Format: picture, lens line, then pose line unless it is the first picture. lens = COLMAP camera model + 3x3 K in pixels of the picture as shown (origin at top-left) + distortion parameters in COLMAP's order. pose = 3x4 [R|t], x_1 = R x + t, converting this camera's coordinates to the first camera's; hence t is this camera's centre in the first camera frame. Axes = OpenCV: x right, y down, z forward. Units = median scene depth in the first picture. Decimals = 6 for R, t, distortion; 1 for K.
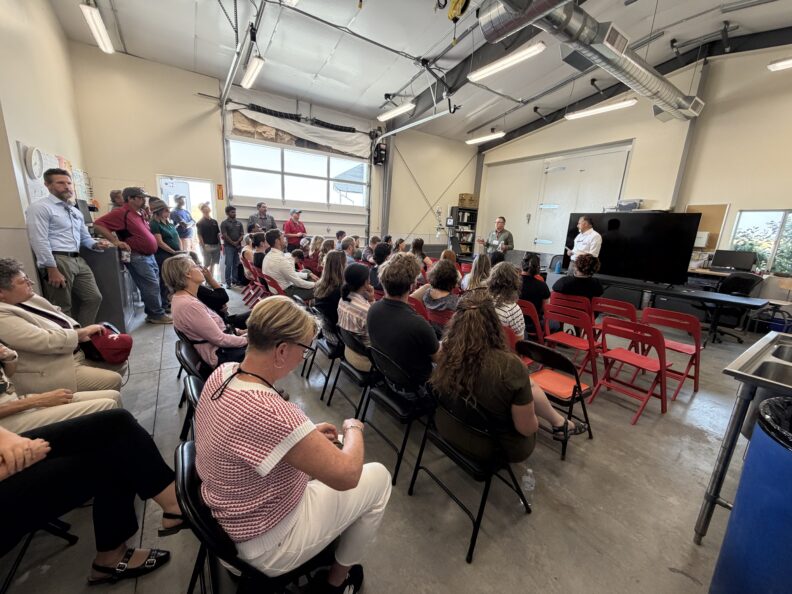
lens RADIAL K [[315.9, 0, 394.1], [0, 315.9, 300.4], [0, 0, 1]] dist [-0.001285, -0.000033]
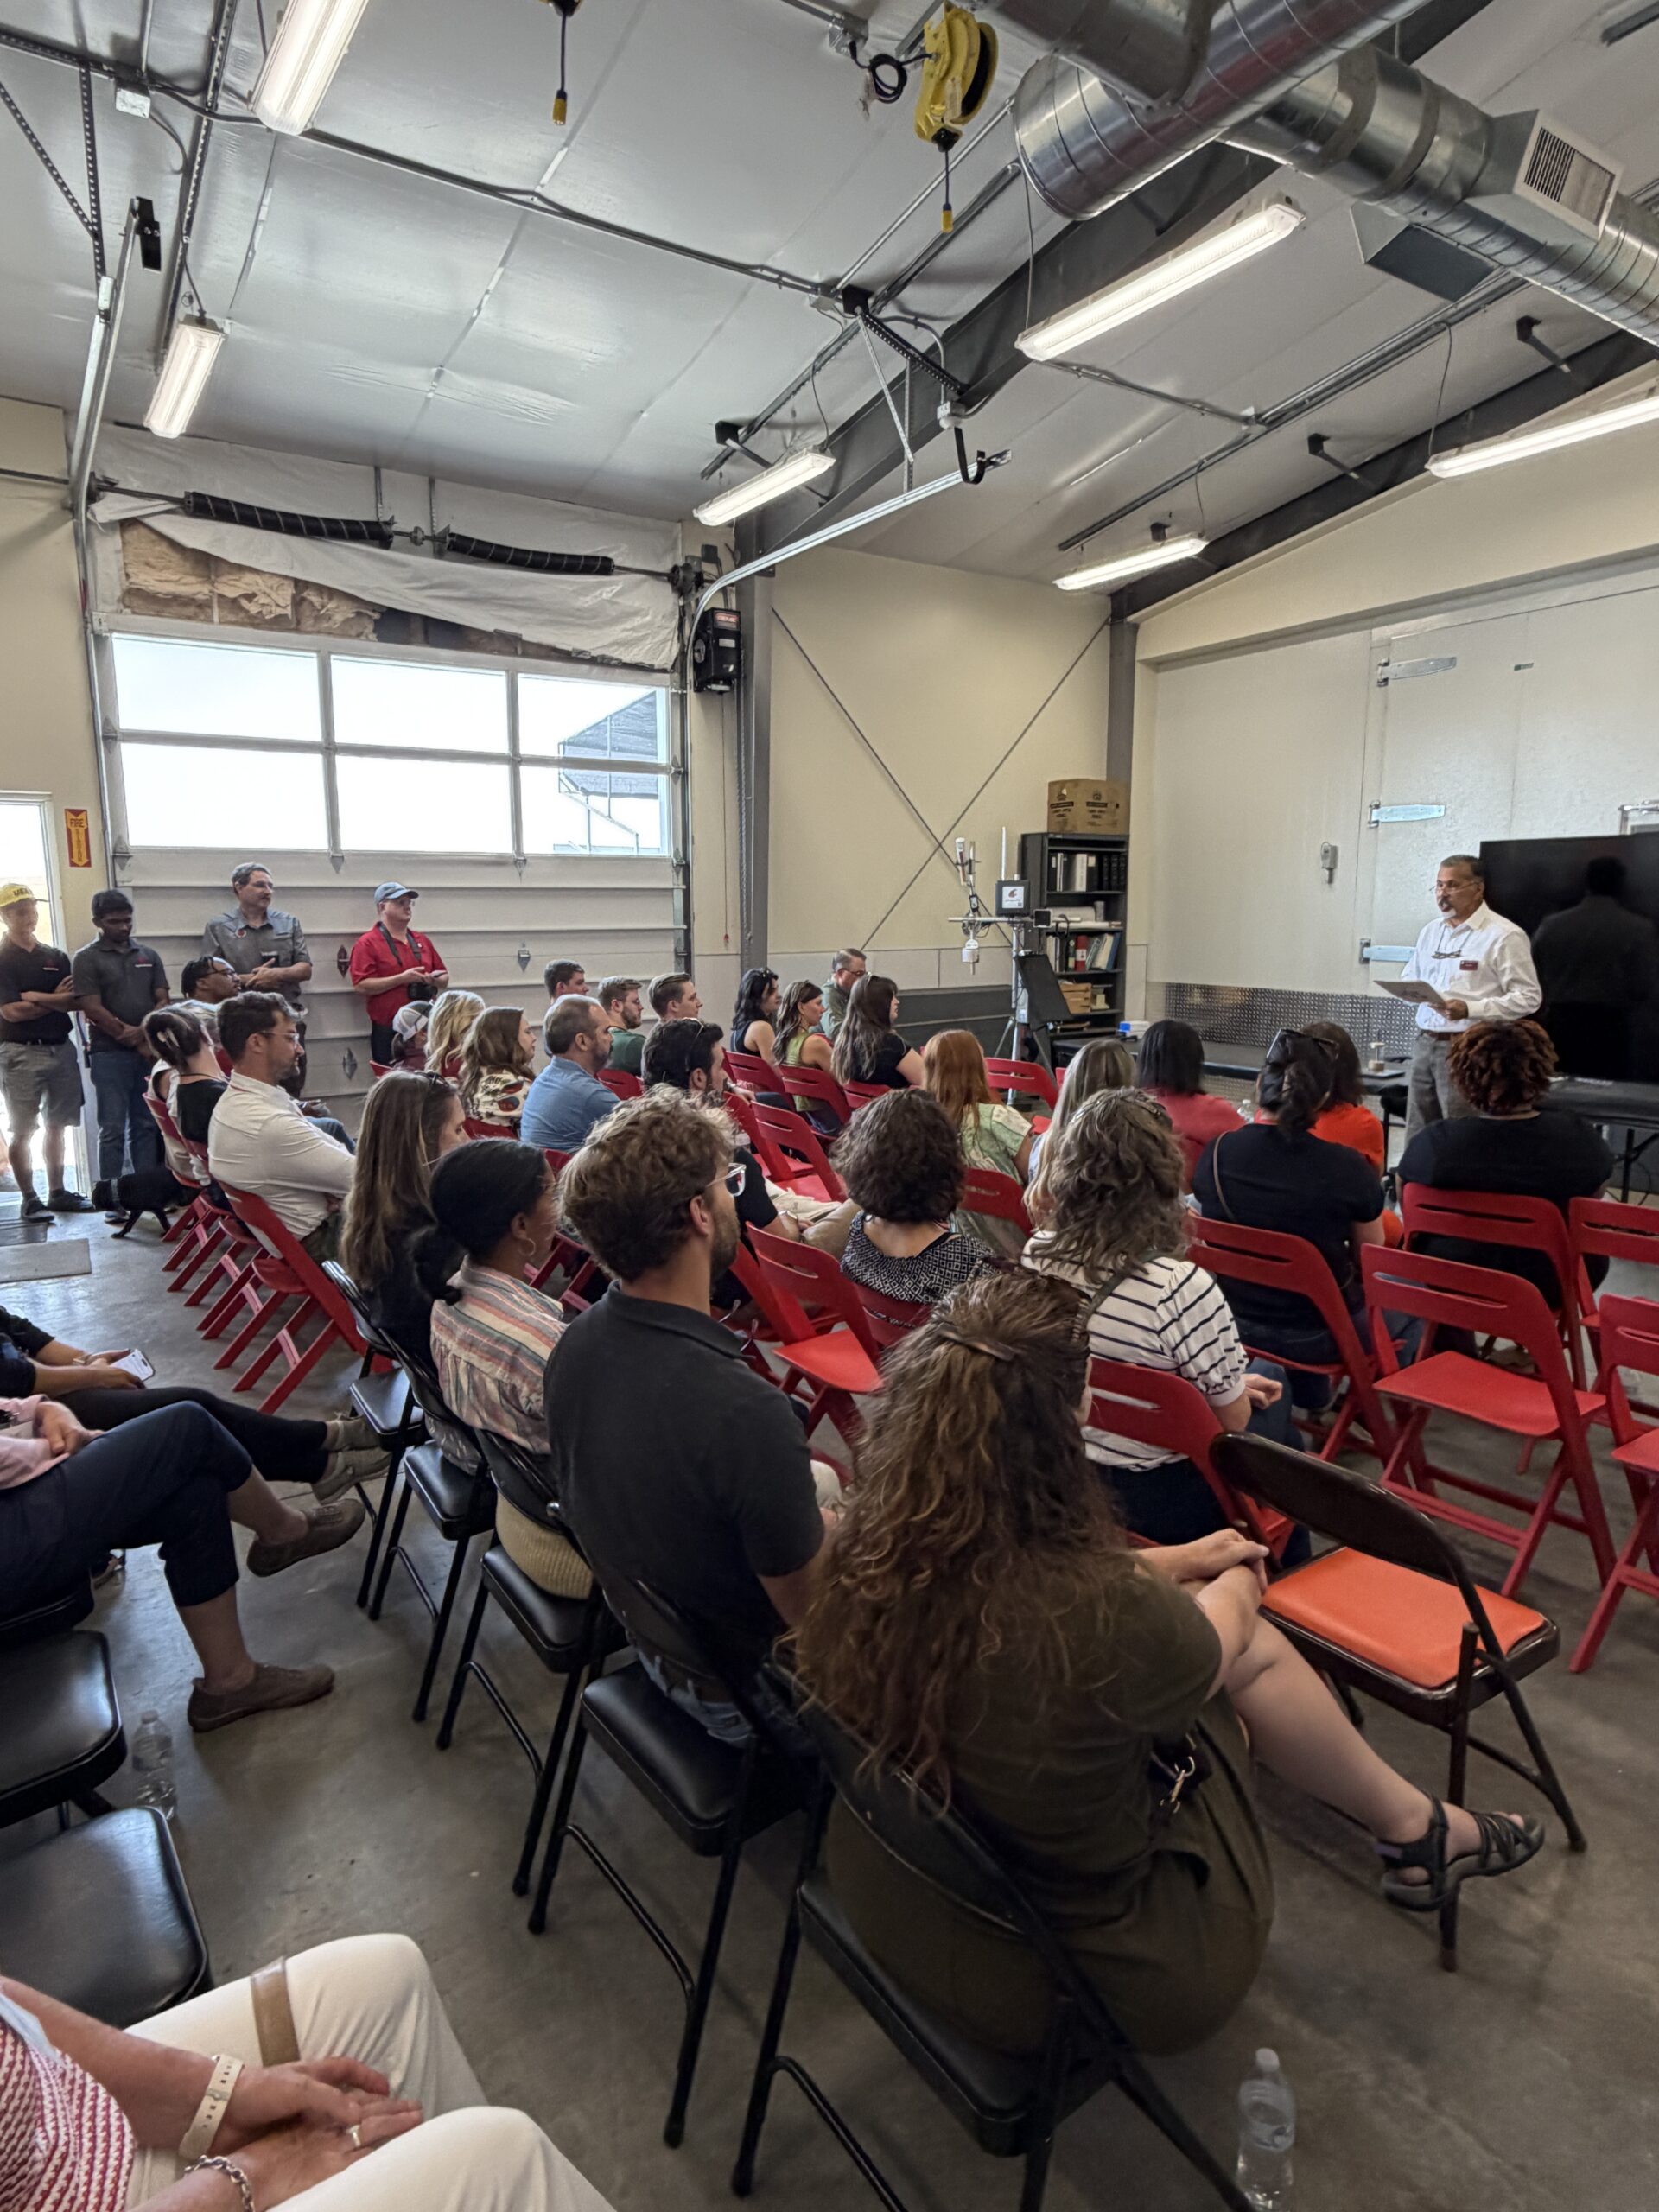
lens RADIAL K [[1274.4, 0, 831.3], [0, 1274.4, 1110.7], [0, 0, 1]] dist [-0.005556, 0.003545]
pose [[0.998366, -0.056752, -0.006702, 0.041611], [0.056081, 0.995534, -0.075940, -0.016698], [0.010982, 0.075440, 0.997090, 0.015320]]
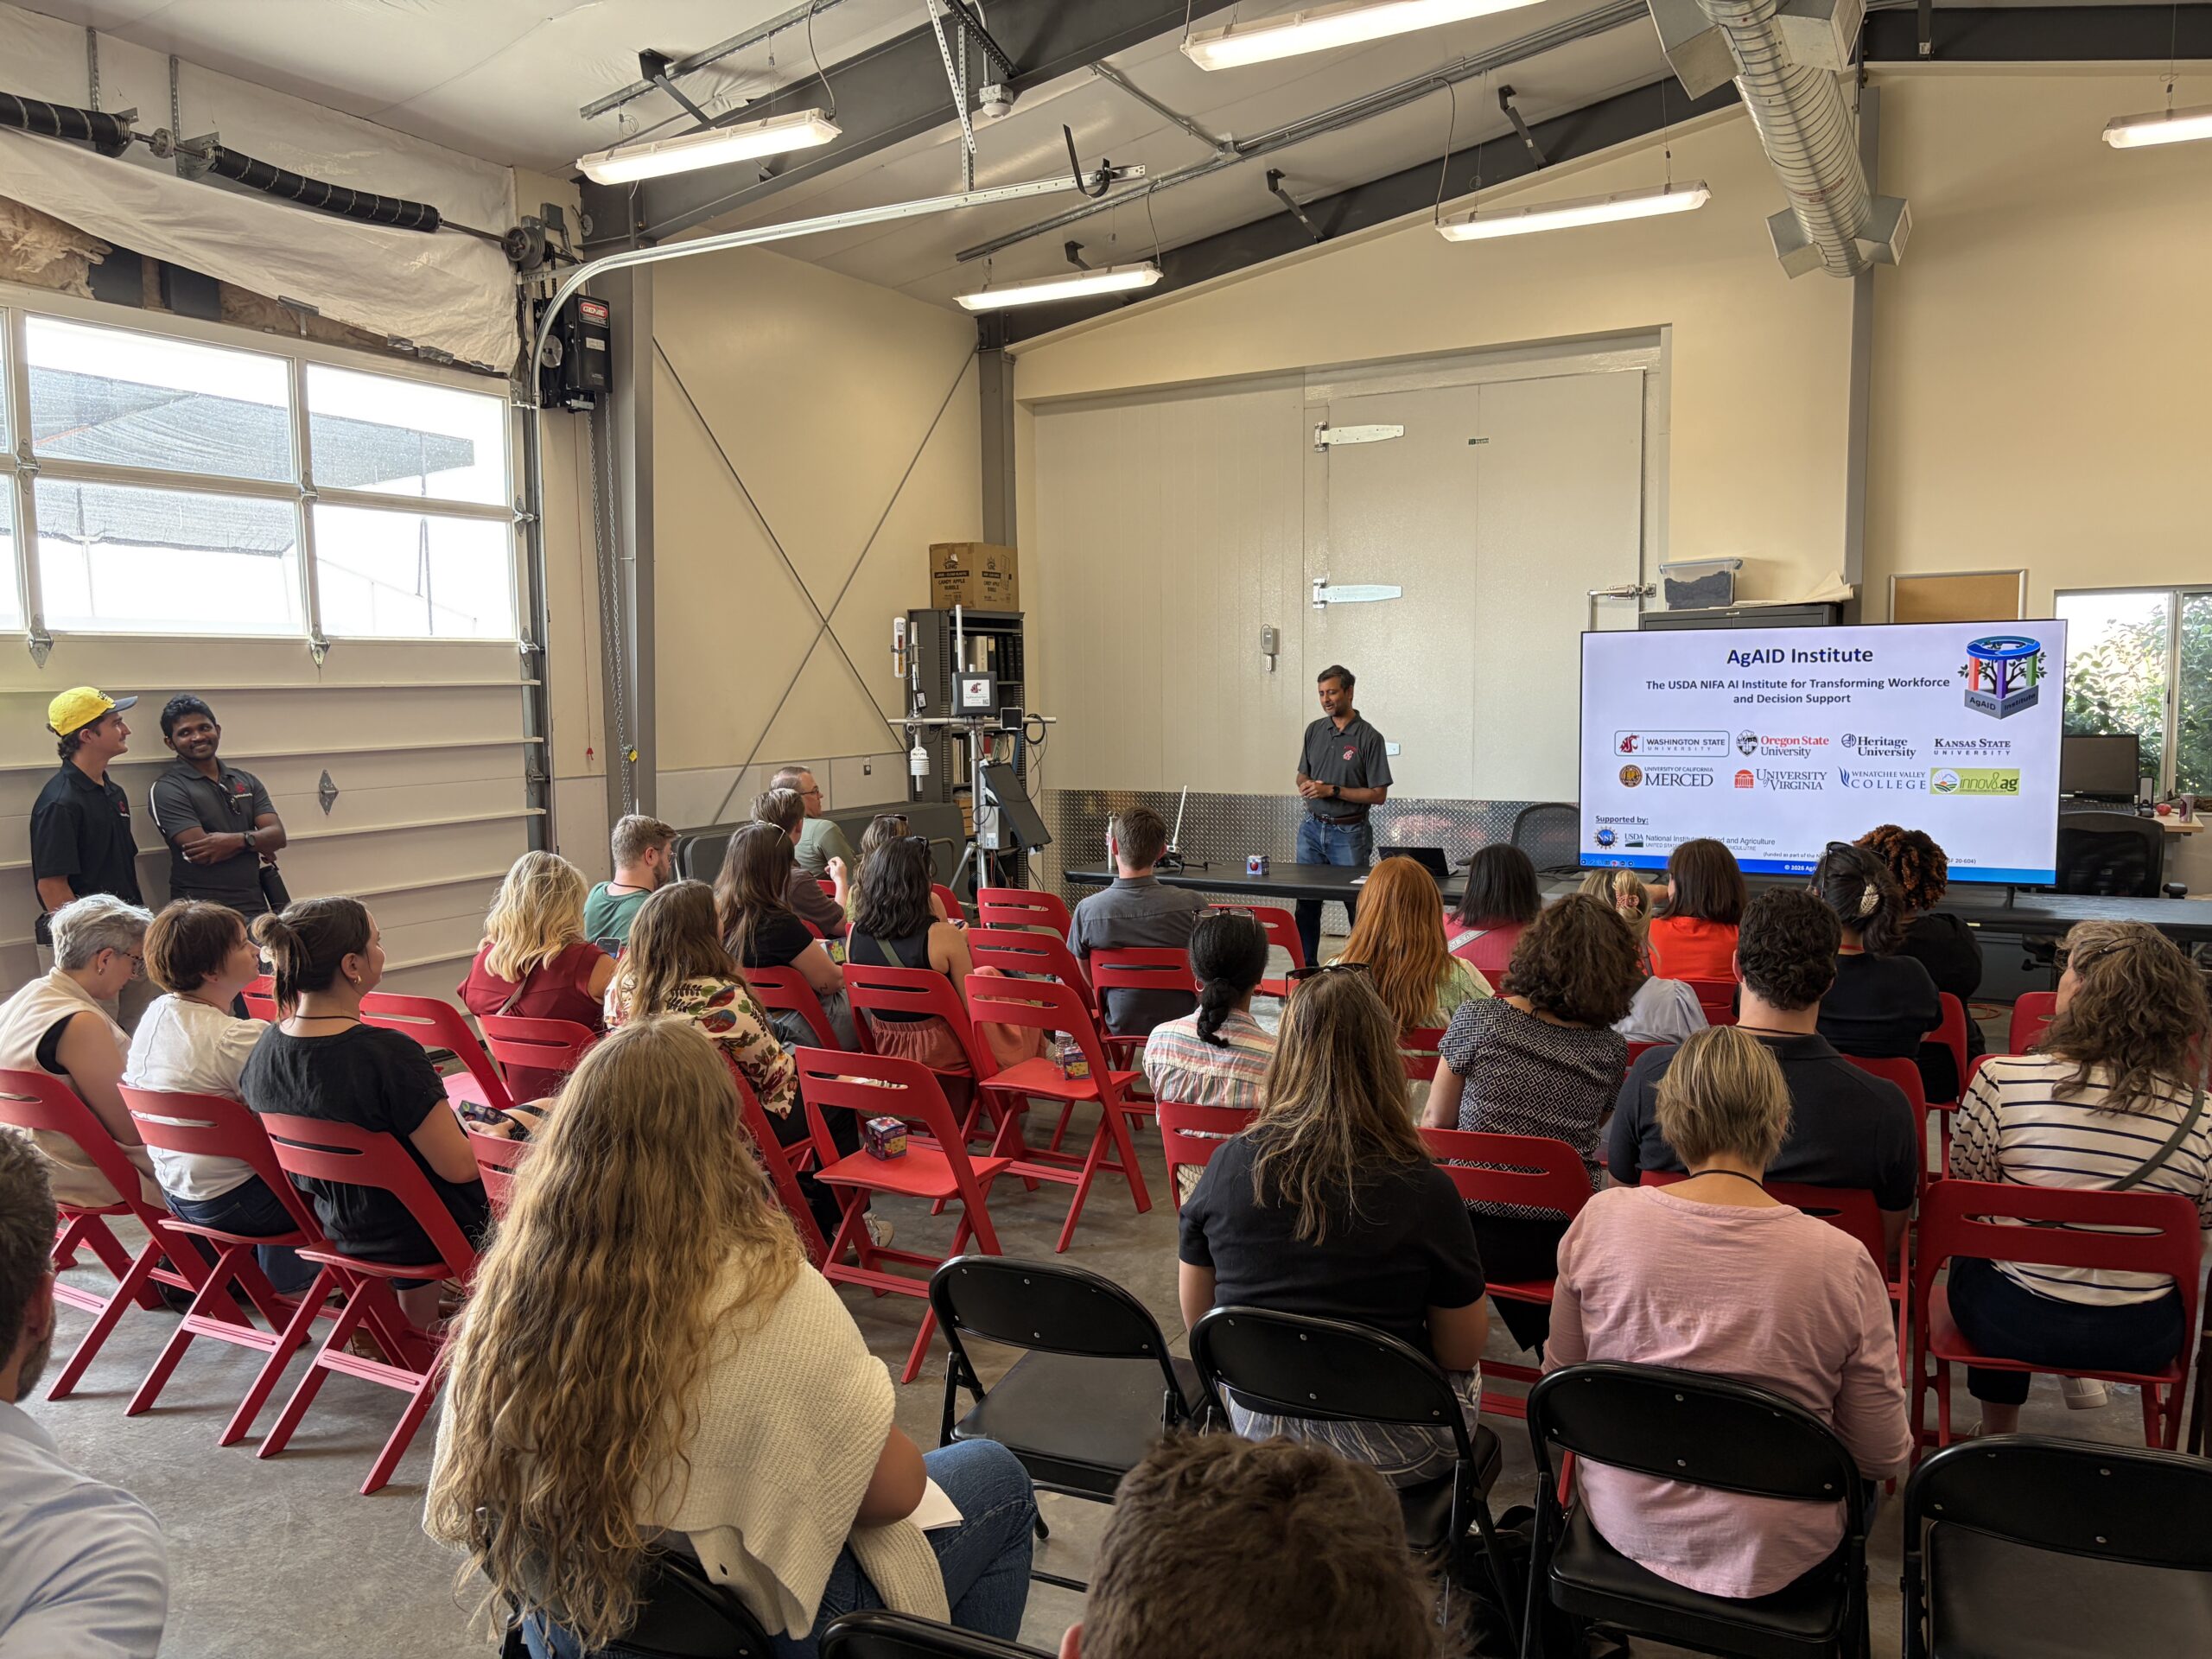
lens RADIAL K [[1675.2, 0, 1106.2], [0, 1675.2, 827.5], [0, 0, 1]] dist [0.034724, -0.035864]
pose [[0.878013, -0.107309, 0.466452, -0.319999], [0.168475, 0.981465, -0.091336, -0.076524], [-0.448005, 0.158780, 0.879818, 0.086214]]
